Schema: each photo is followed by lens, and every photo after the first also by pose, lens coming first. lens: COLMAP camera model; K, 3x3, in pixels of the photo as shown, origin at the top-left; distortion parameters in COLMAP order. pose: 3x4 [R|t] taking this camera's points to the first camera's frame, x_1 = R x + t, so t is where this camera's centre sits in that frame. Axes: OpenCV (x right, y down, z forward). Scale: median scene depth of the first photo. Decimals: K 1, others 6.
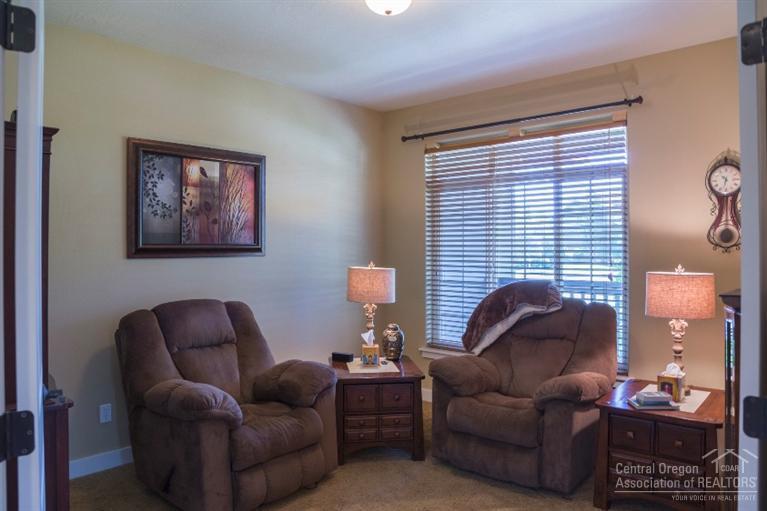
lens RADIAL K [[542.1, 0, 386.3], [0, 542.1, 242.7], [0, 0, 1]] dist [-0.140437, 0.097419]
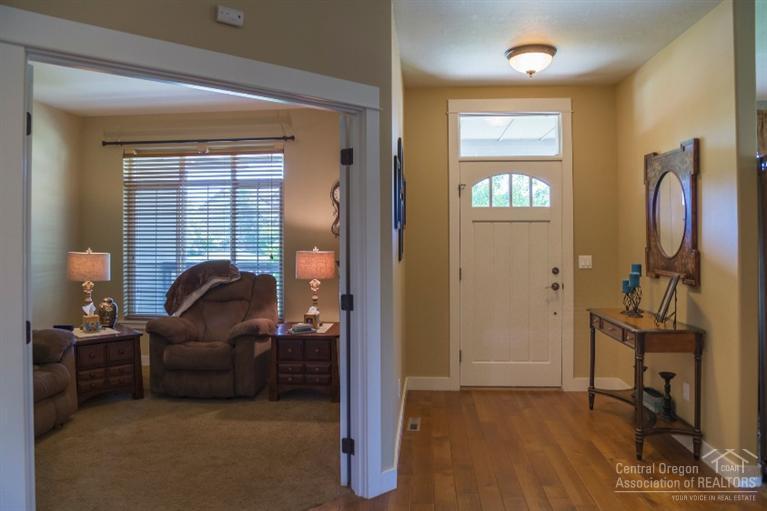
lens RADIAL K [[542.1, 0, 386.3], [0, 542.1, 242.7], [0, 0, 1]] dist [-0.140437, 0.097419]
pose [[0.799154, -0.007490, 0.601080, -0.214143], [-0.005133, 0.999801, 0.019283, -0.003059], [-0.601105, -0.018496, 0.798956, -0.371360]]
